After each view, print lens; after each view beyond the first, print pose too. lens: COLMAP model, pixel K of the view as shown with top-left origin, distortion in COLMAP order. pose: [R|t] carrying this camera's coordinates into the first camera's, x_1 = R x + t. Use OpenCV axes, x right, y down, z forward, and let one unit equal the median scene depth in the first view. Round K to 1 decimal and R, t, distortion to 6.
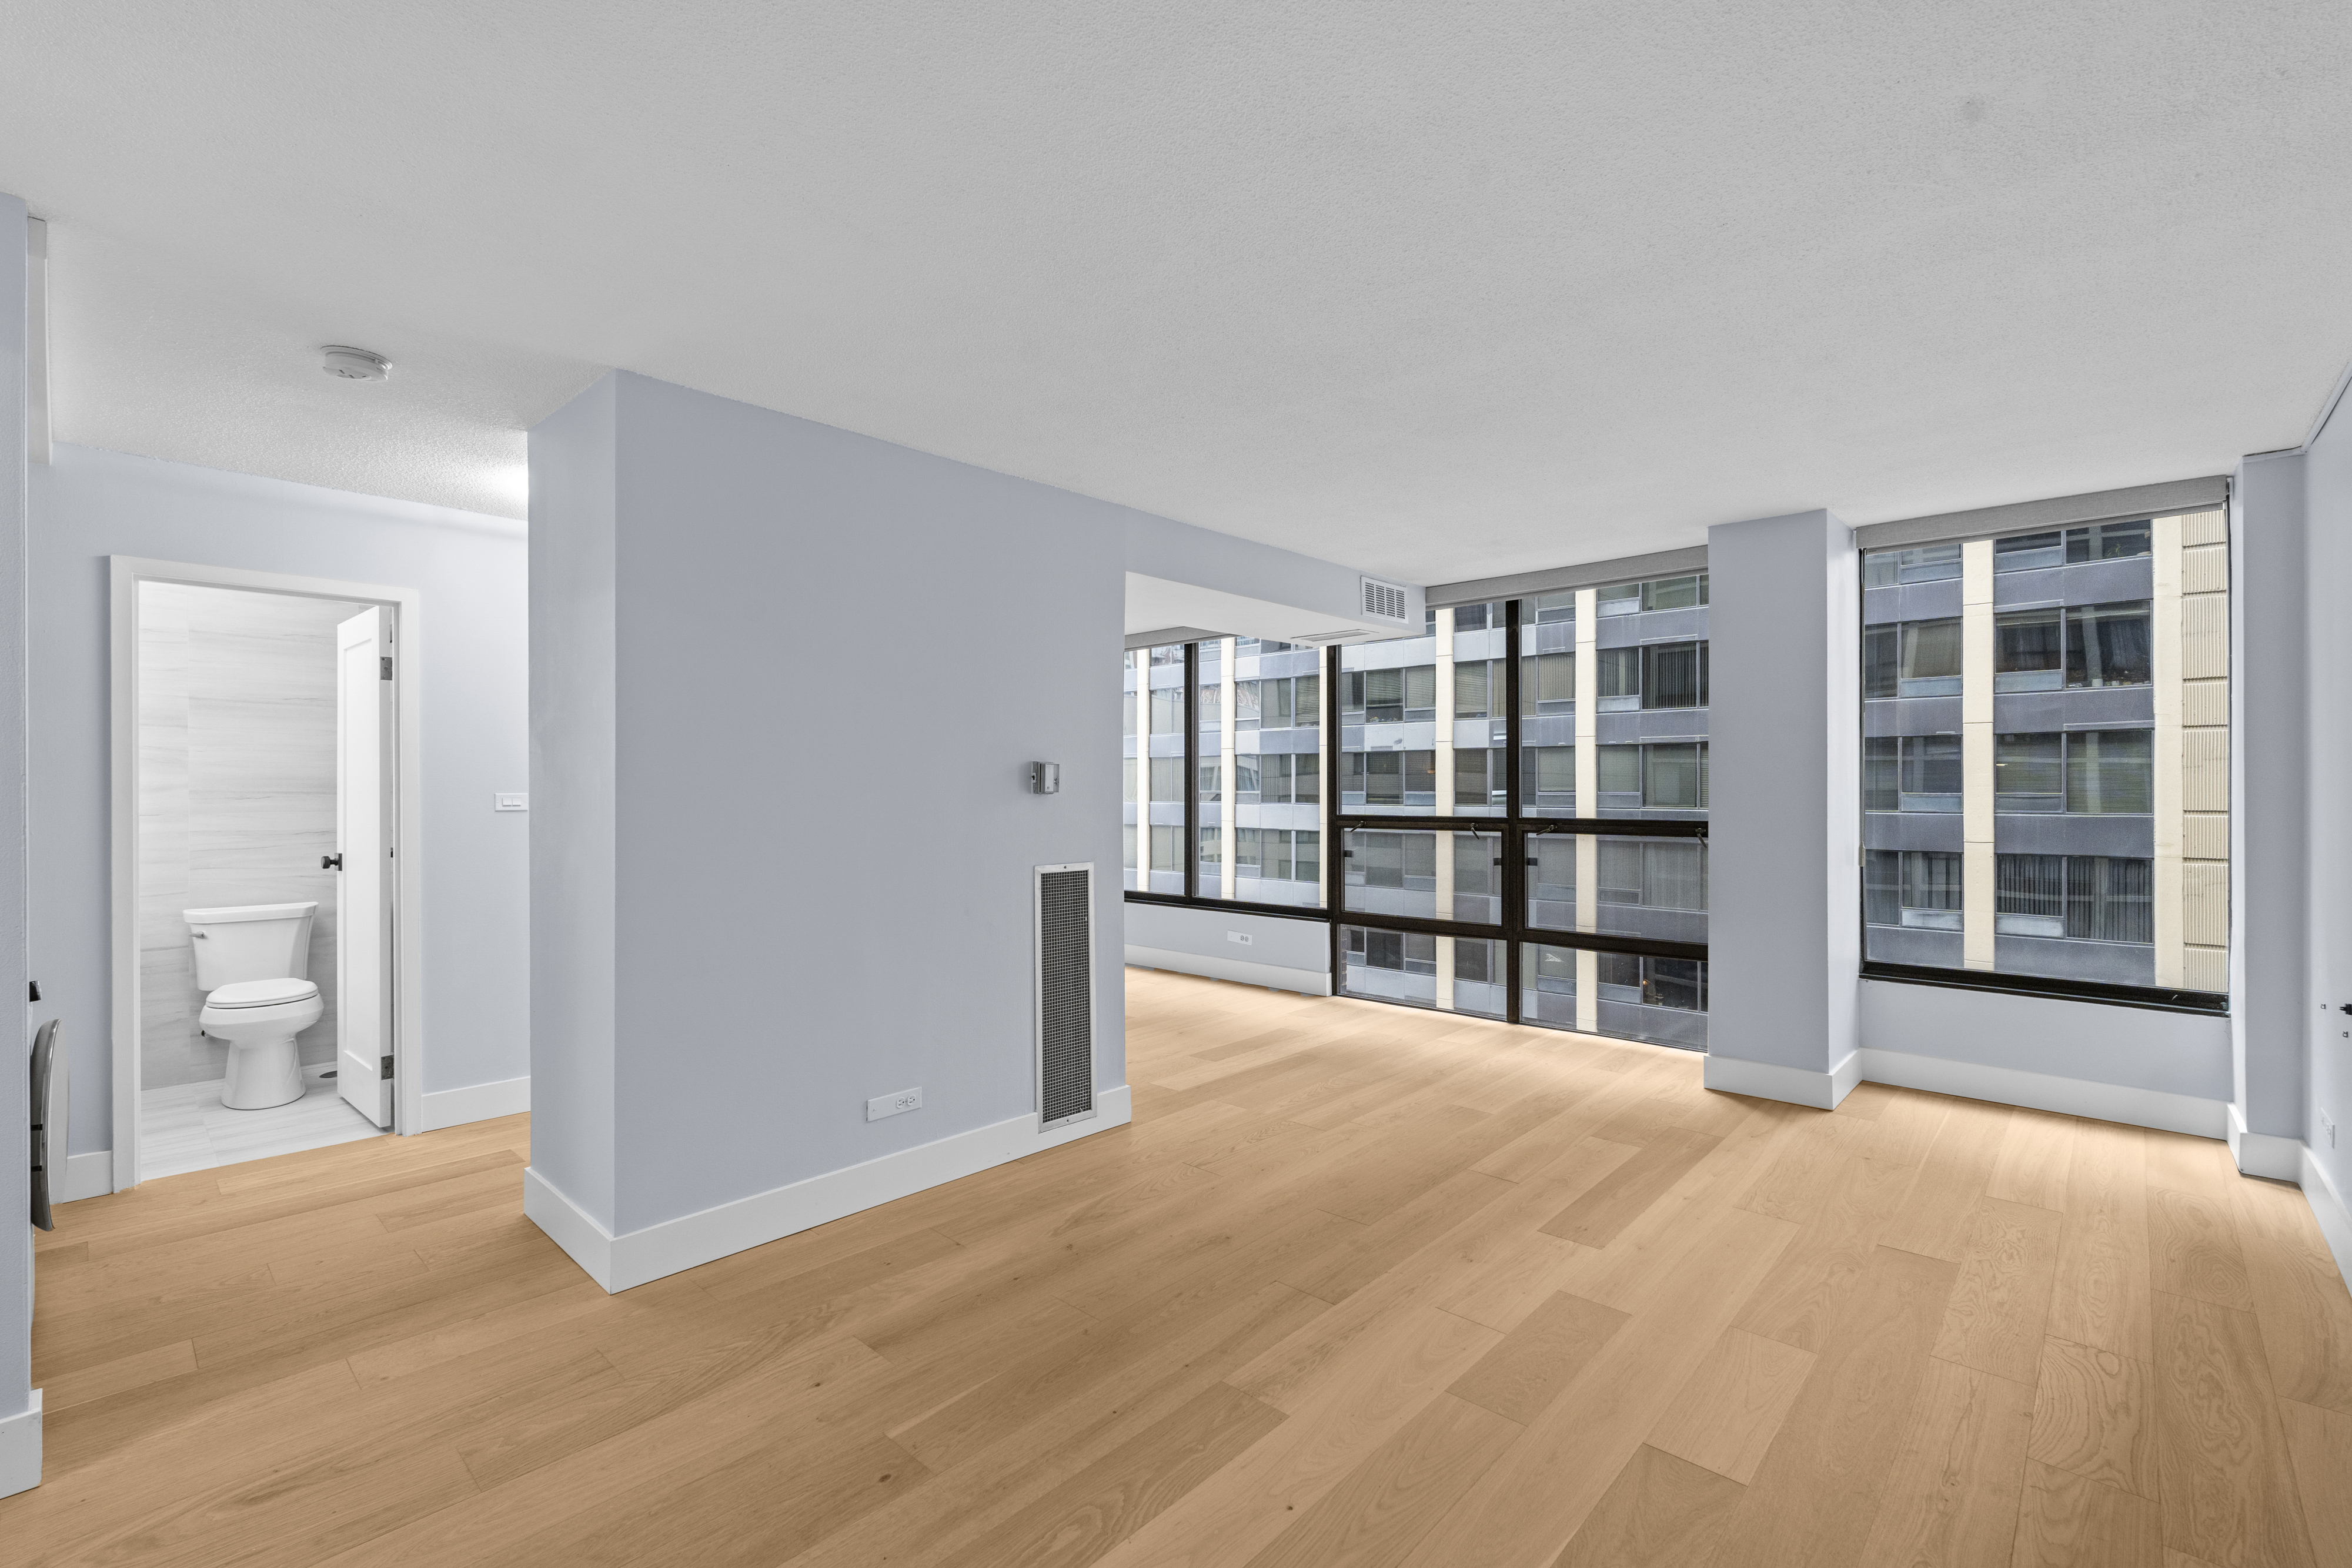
lens RADIAL K [[1031.5, 0, 1179.1], [0, 1031.5, 789.0], [0, 0, 1]] dist [-0.001630, -0.000309]
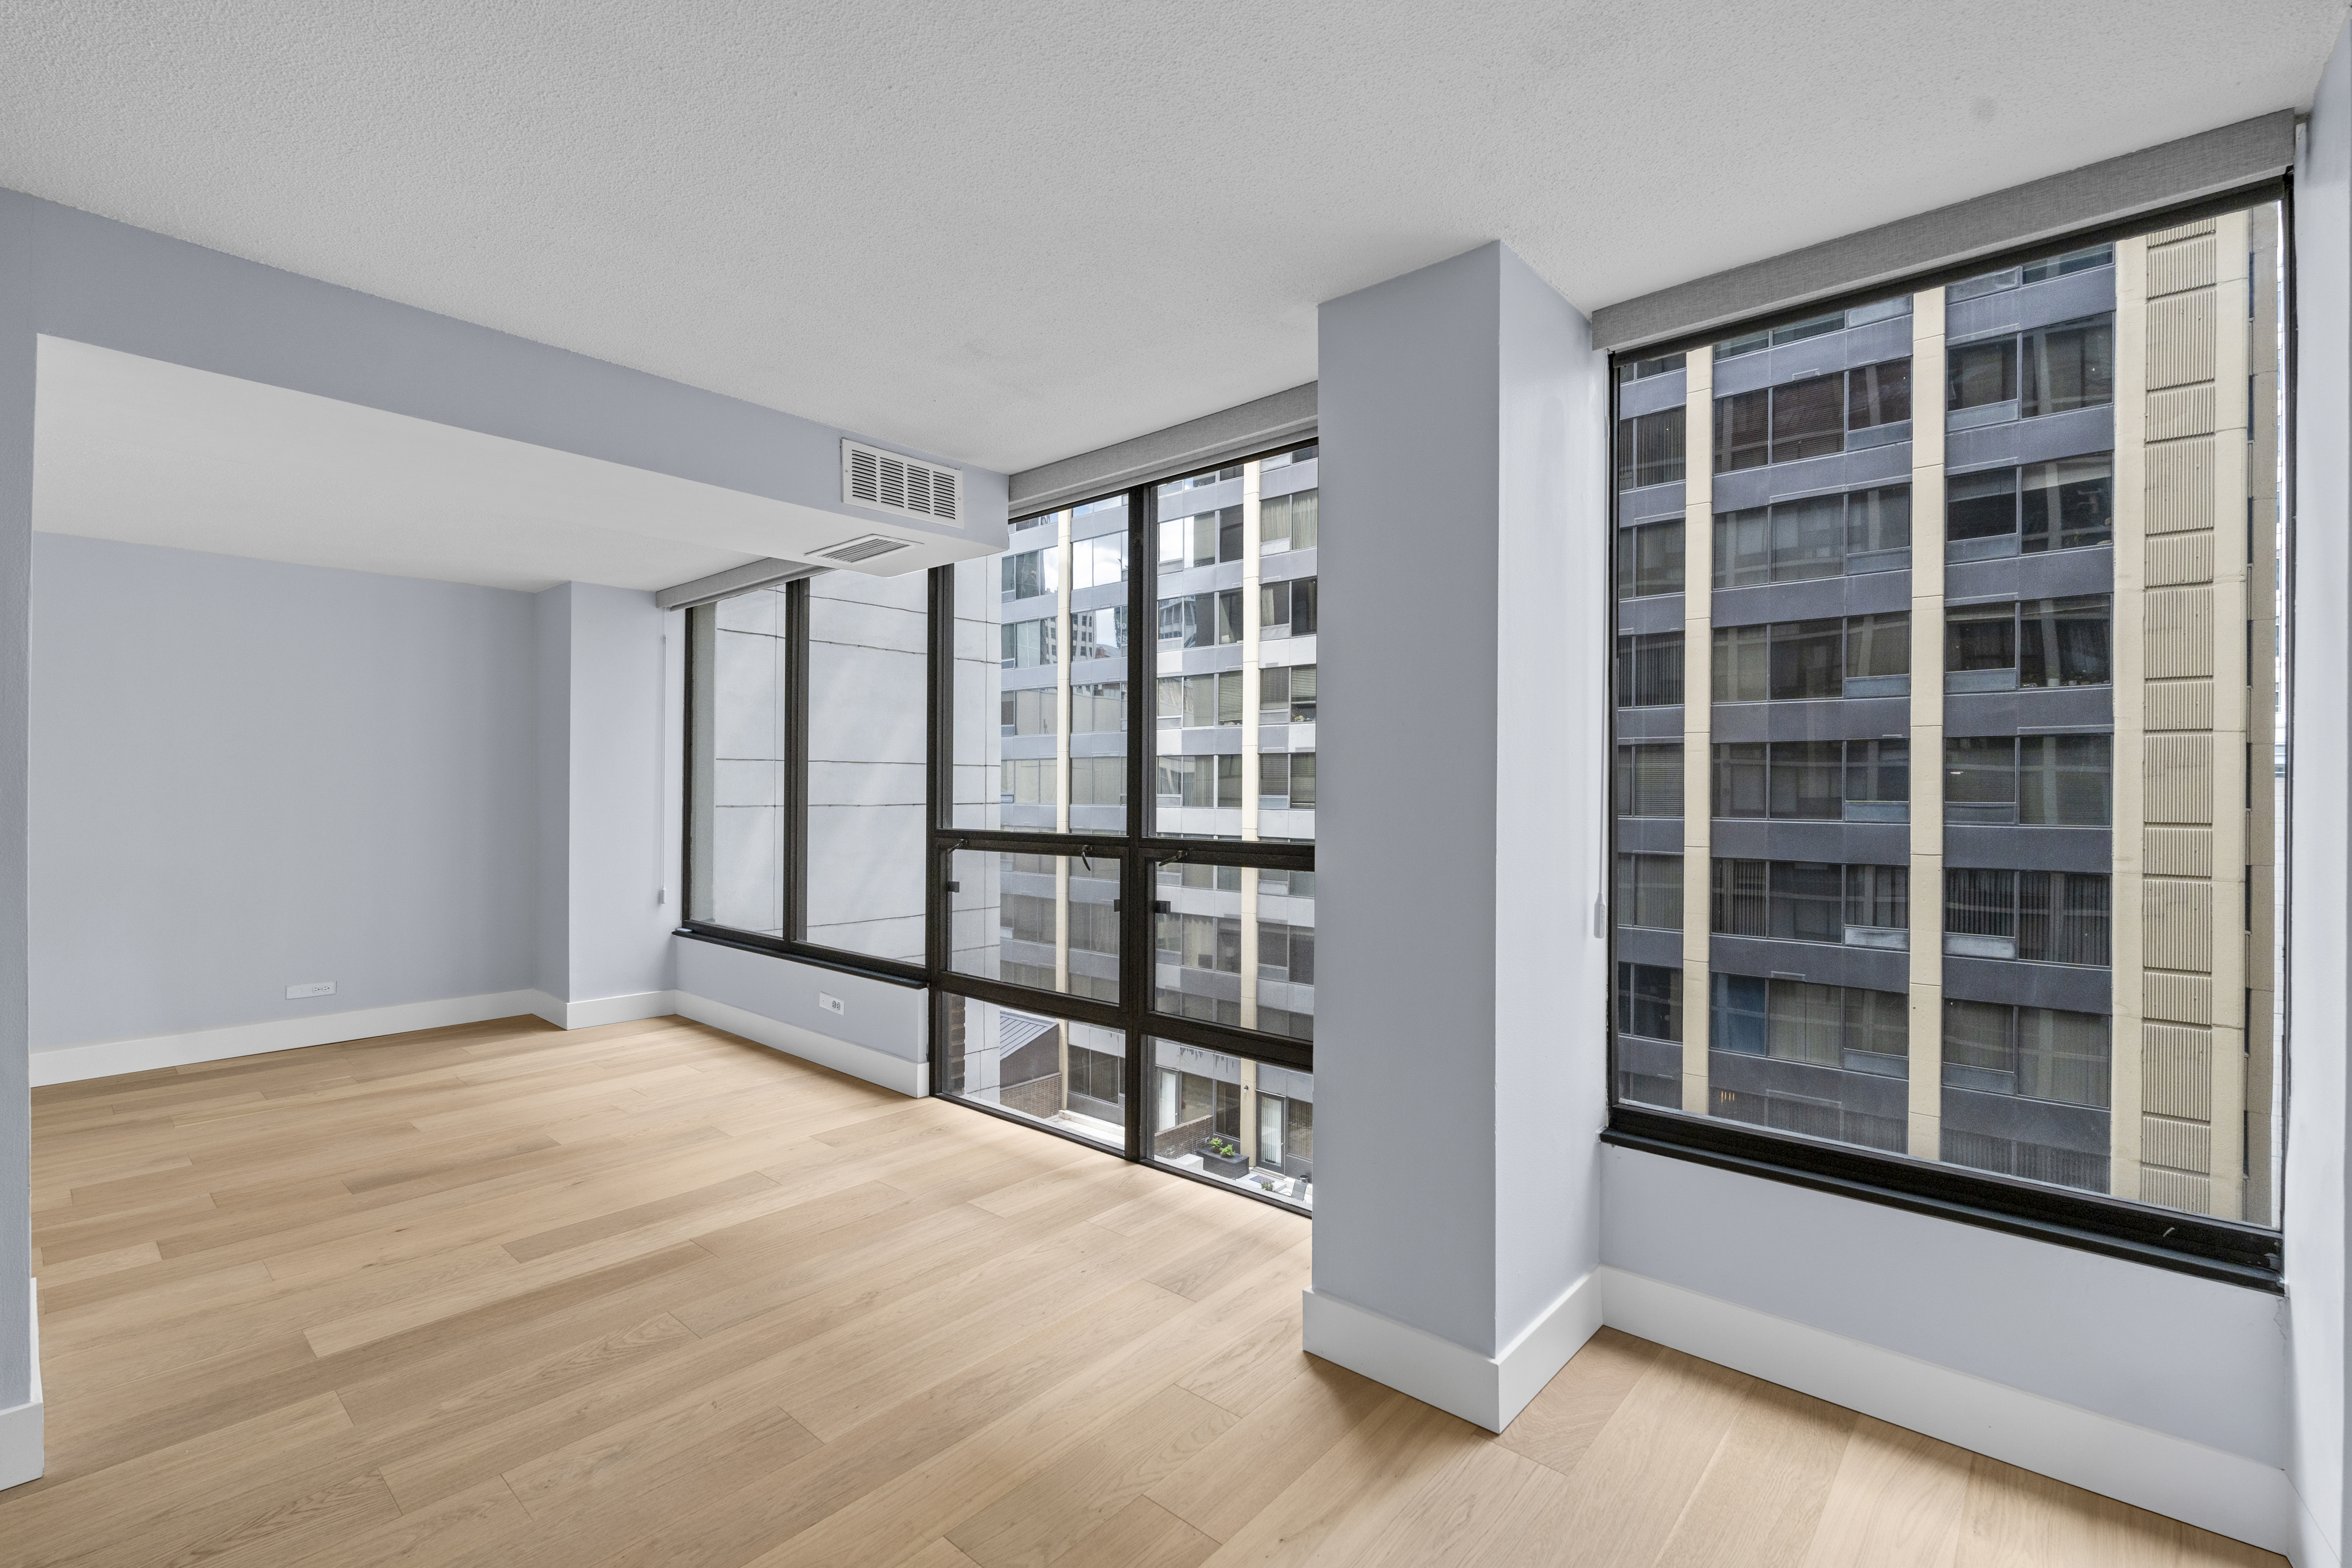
lens RADIAL K [[1035.4, 0, 1178.7], [0, 1035.4, 794.6], [0, 0, 1]] dist [-0.001895, -0.000411]
pose [[0.999678, 0.007310, 0.024309, 0.295062], [-0.007377, 0.999969, 0.002703, -0.000656], [-0.024288, -0.002881, 0.999701, 0.318072]]
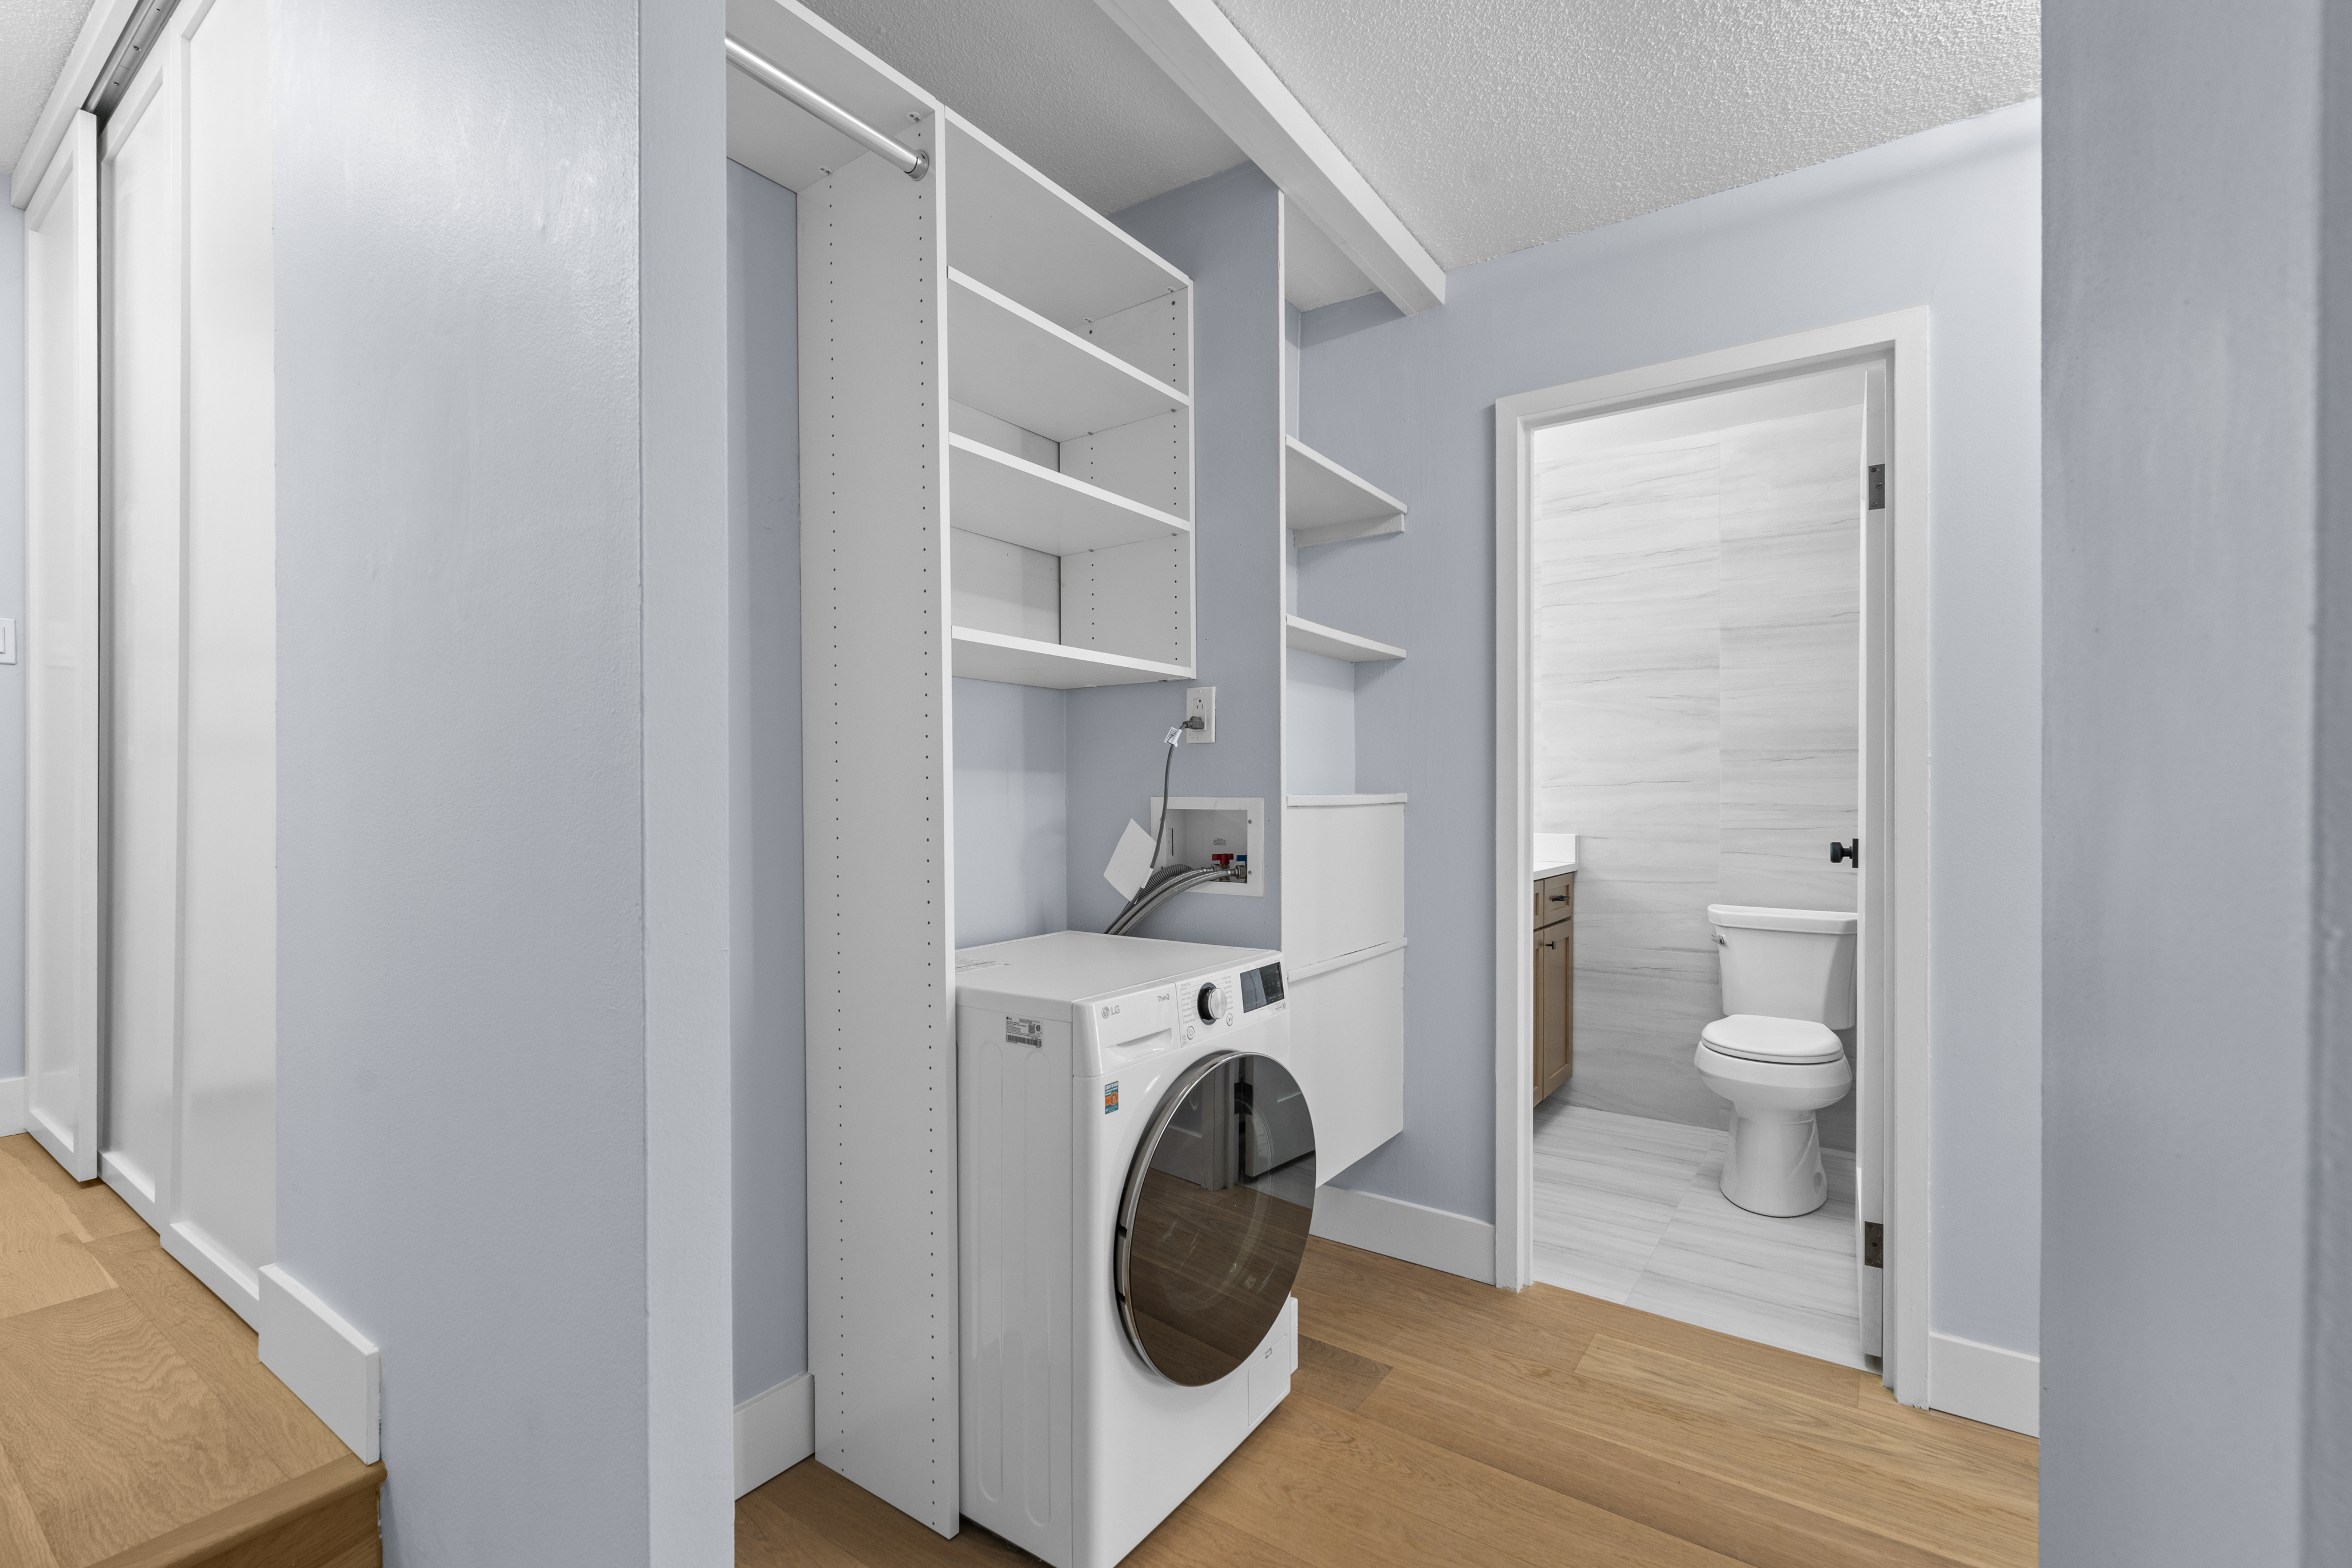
lens RADIAL K [[1035.4, 0, 1178.7], [0, 1035.4, 794.6], [0, 0, 1]] dist [-0.001895, -0.000411]
pose [[0.142823, 0.001957, -0.989746, -0.183568], [-0.002823, 0.999995, 0.001570, 0.025008], [0.989744, 0.002570, 0.142828, 0.352827]]
